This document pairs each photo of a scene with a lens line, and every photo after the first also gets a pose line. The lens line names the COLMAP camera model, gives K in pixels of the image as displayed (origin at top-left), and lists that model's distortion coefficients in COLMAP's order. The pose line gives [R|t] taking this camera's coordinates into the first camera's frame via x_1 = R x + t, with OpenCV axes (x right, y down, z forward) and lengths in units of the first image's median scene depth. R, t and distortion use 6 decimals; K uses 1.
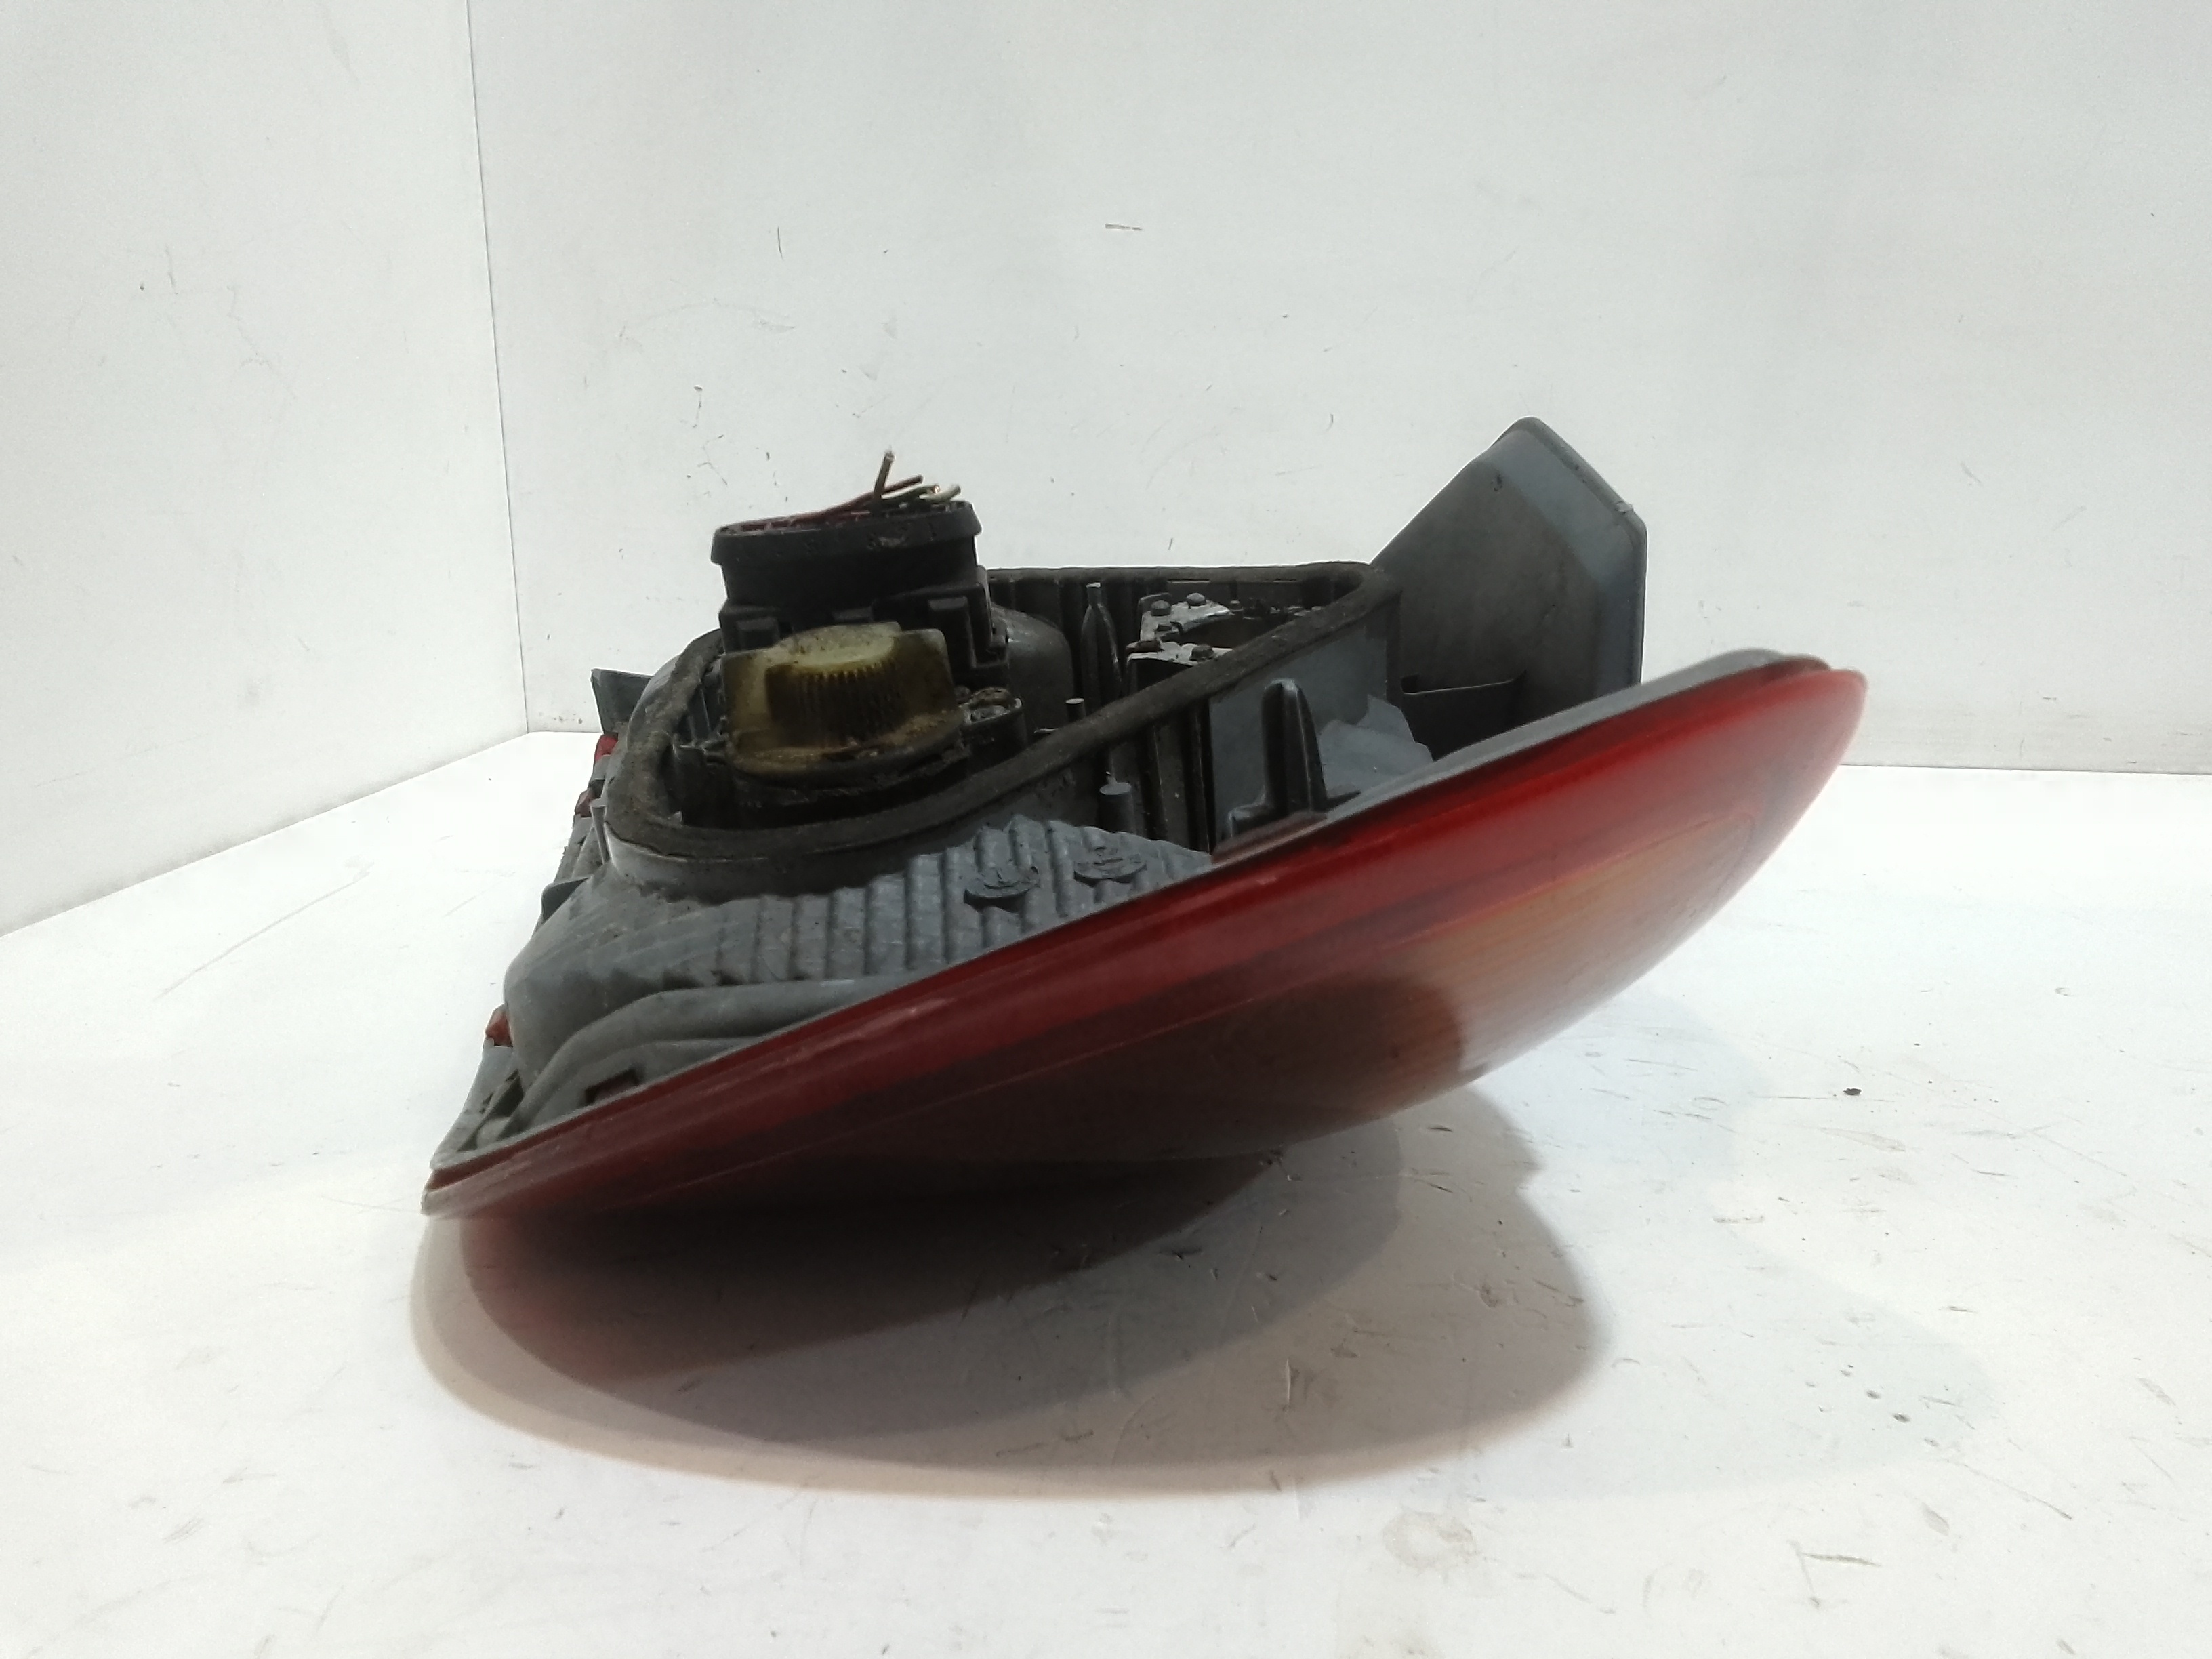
lens RADIAL K [[1768.7, 0, 1118.5], [0, 1768.7, 831.3], [0, 0, 1]] dist [0.094703, -0.145099]
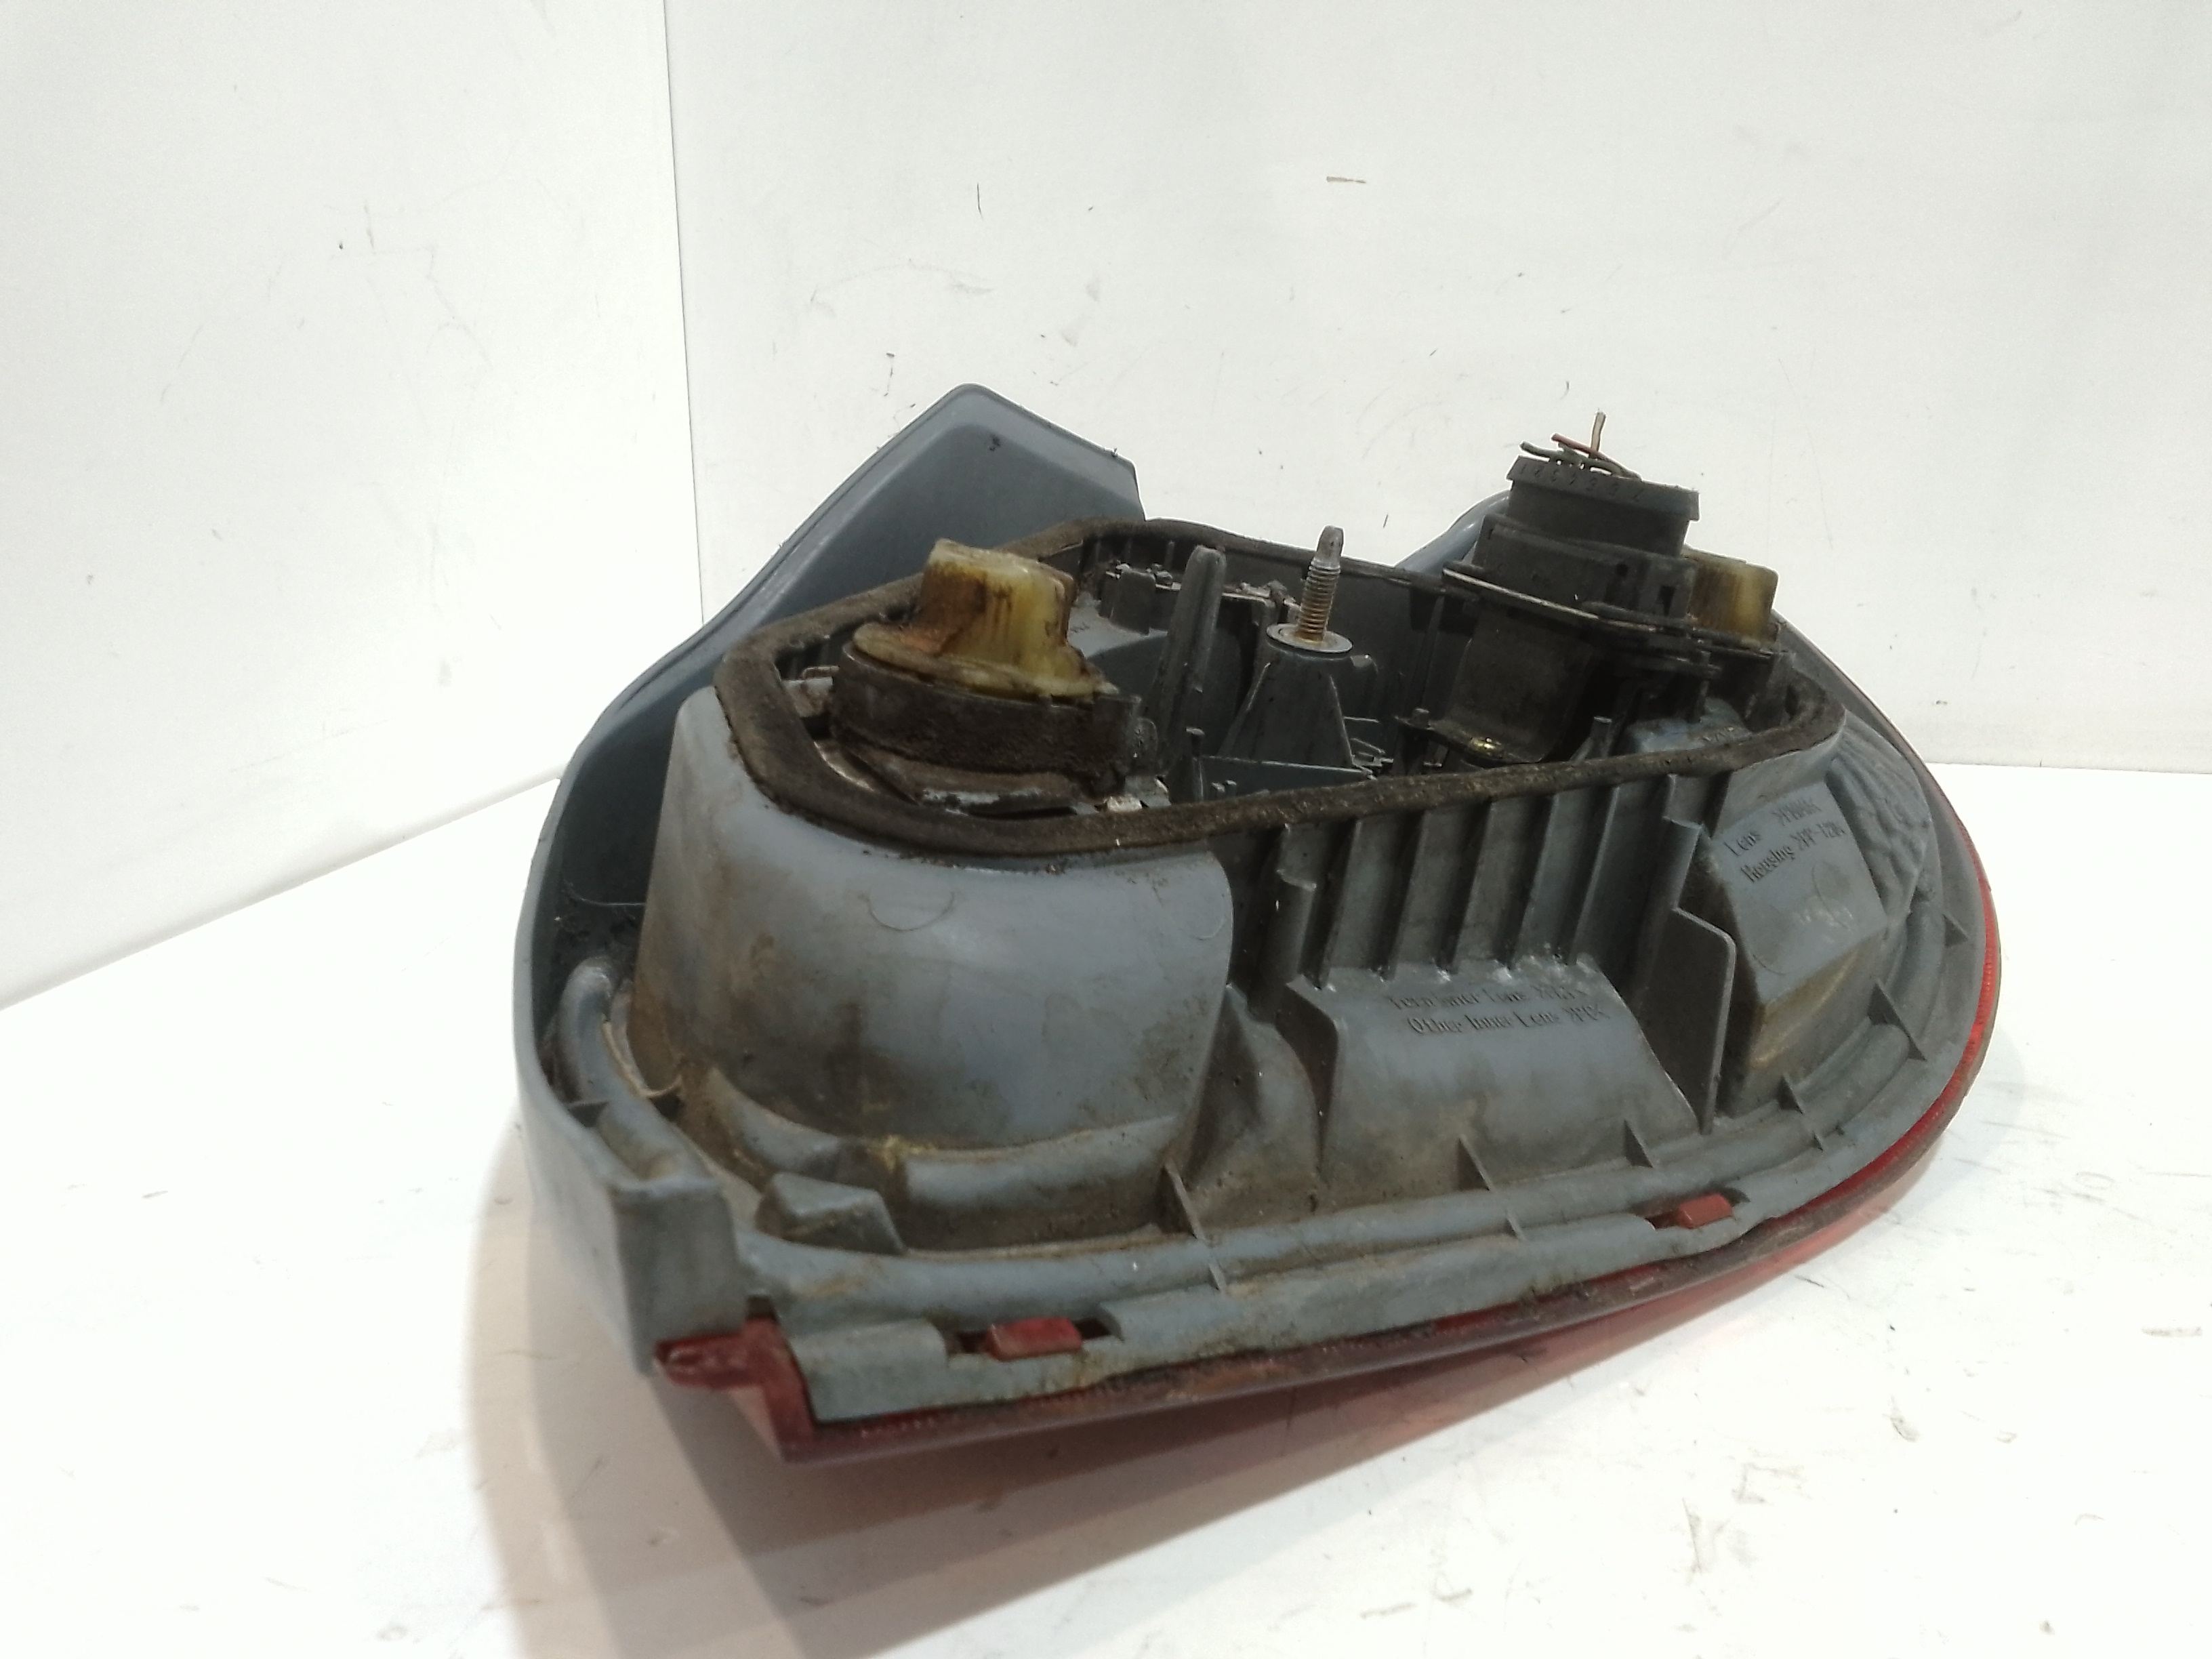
lens RADIAL K [[1755.8, 0, 1112.6], [0, 1755.8, 839.6], [0, 0, 1]] dist [0.081889, -0.130433]
pose [[0.997643, 0.019329, -0.065837, -0.112550], [-0.017767, 0.999548, 0.024240, -0.030891], [0.066276, -0.023014, 0.997536, 0.130237]]
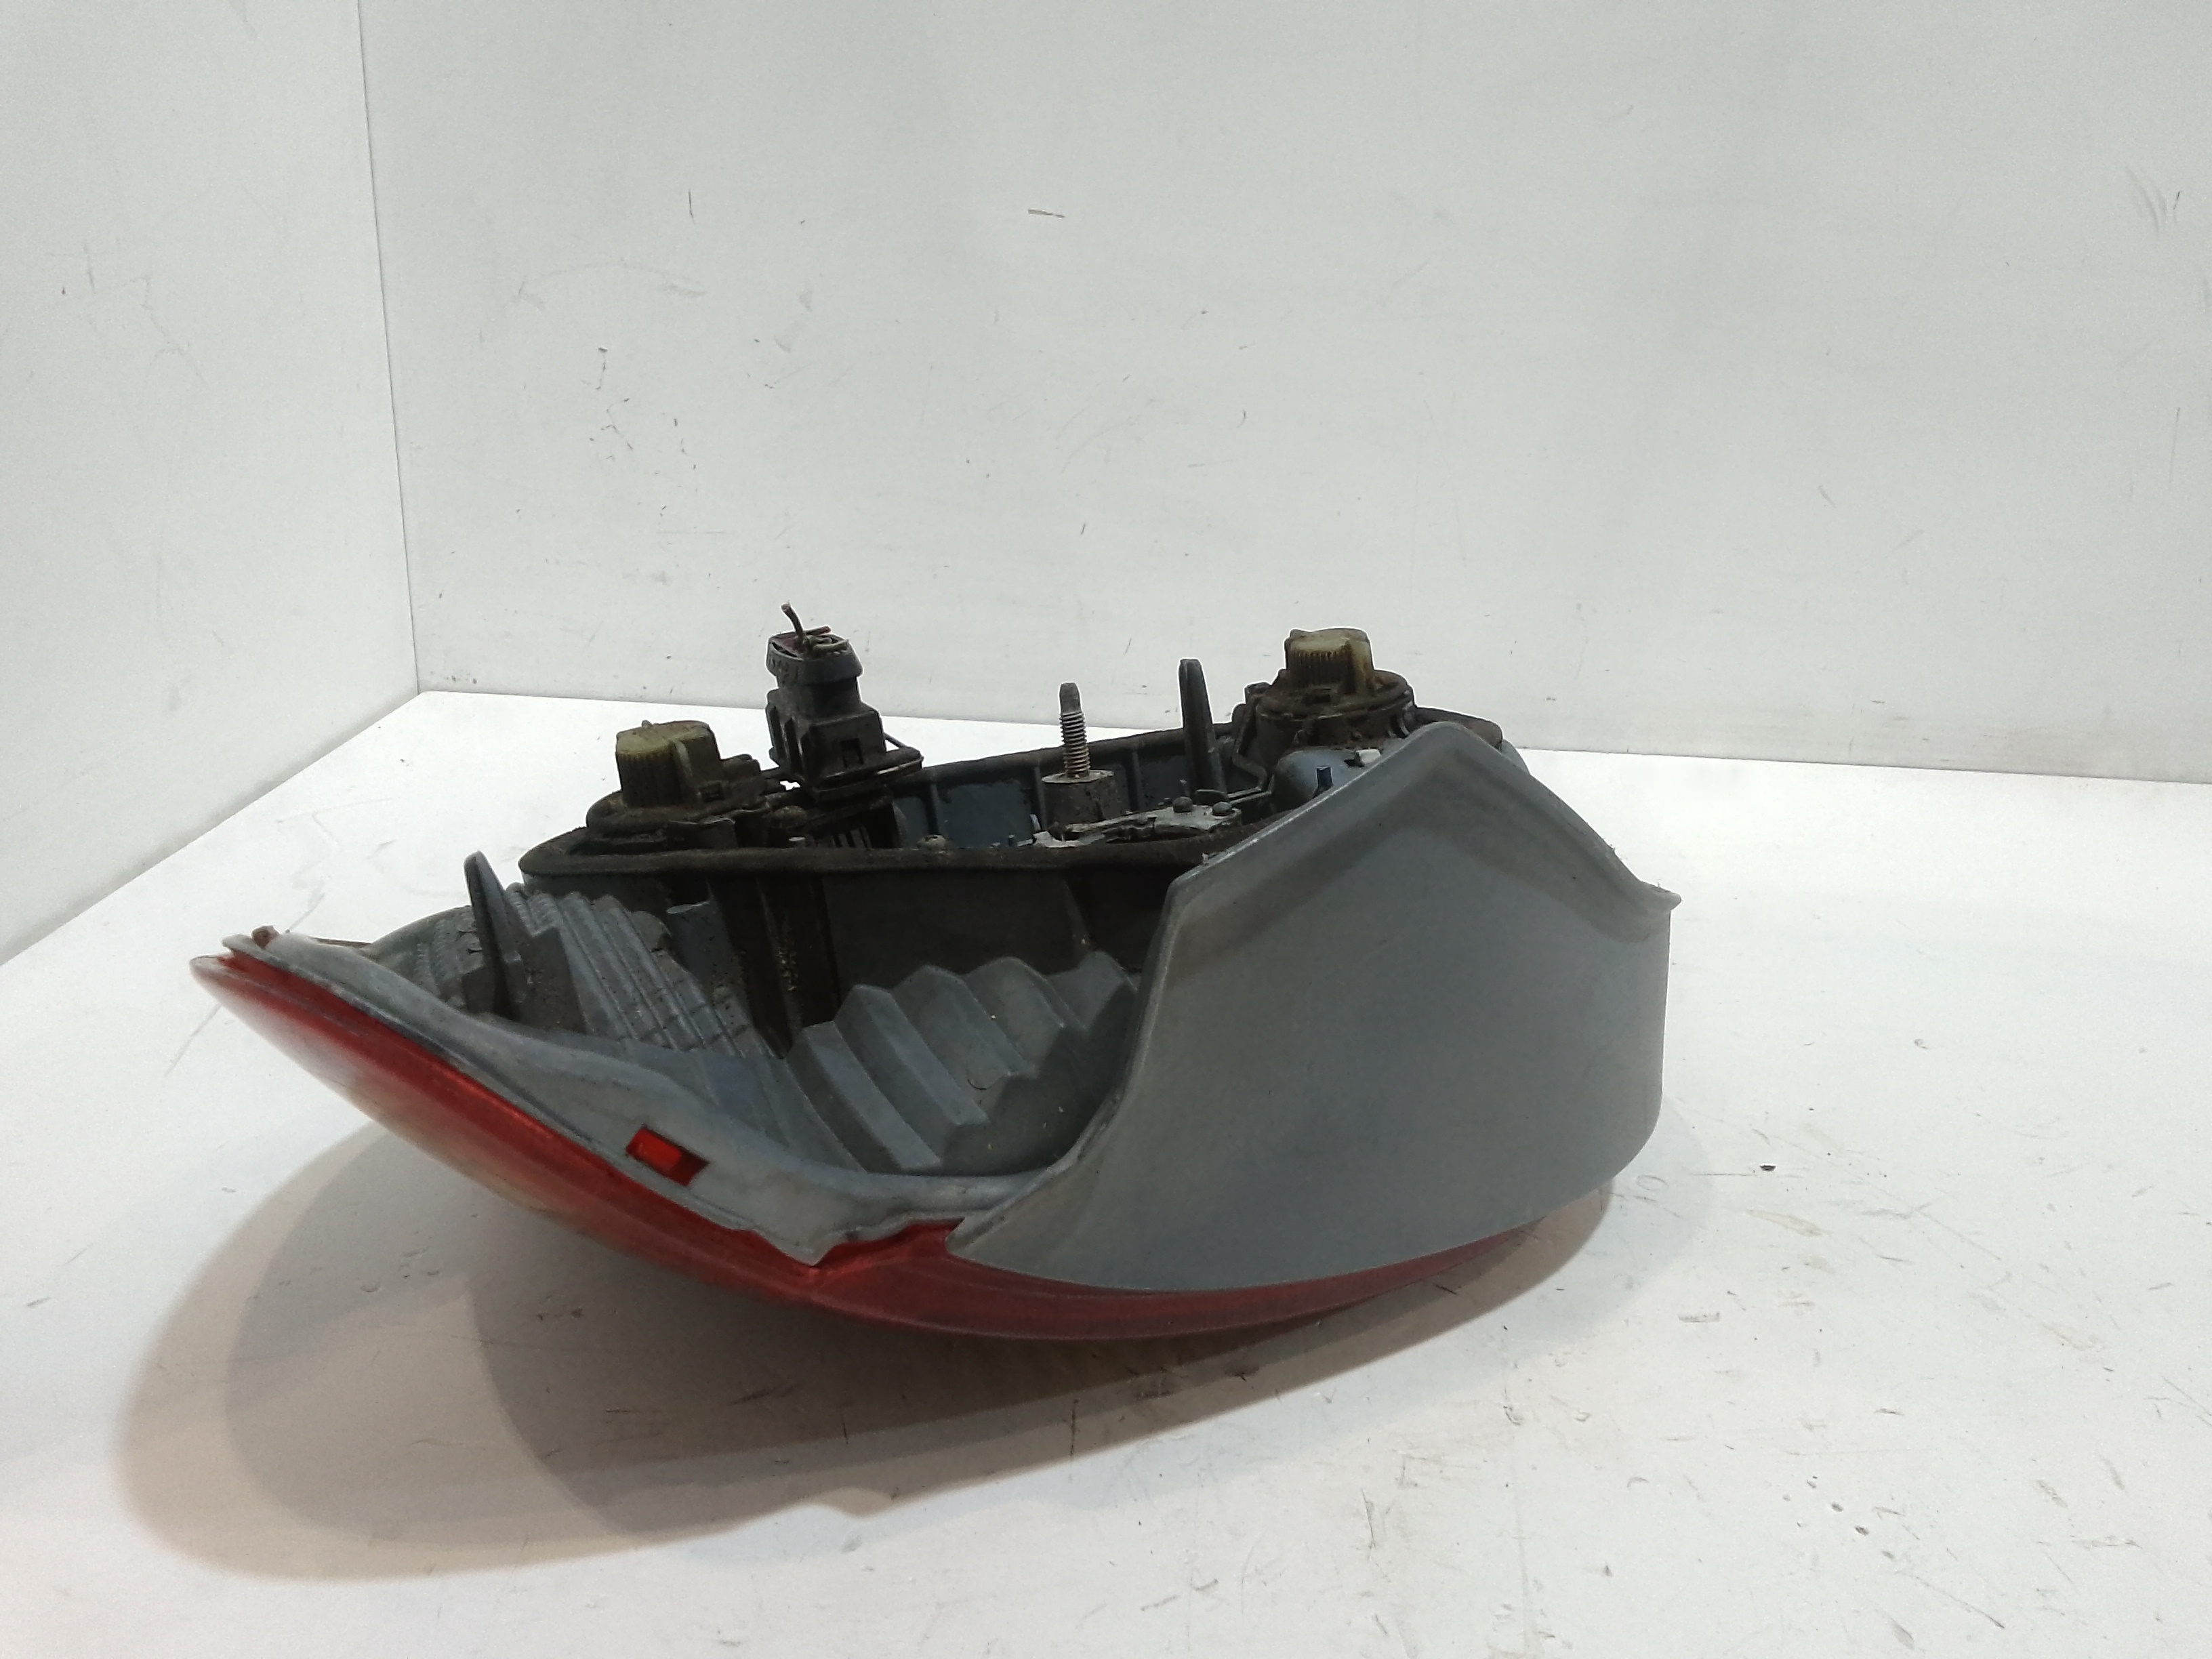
lens RADIAL K [[1776.1, 0, 1114.0], [0, 1776.1, 835.1], [0, 0, 1]] dist [0.086270, -0.138772]
pose [[0.991141, 0.006032, 0.132679, -0.198861], [-0.021000, 0.993520, 0.111704, -0.229228], [-0.131146, -0.113501, 0.984844, -0.073031]]
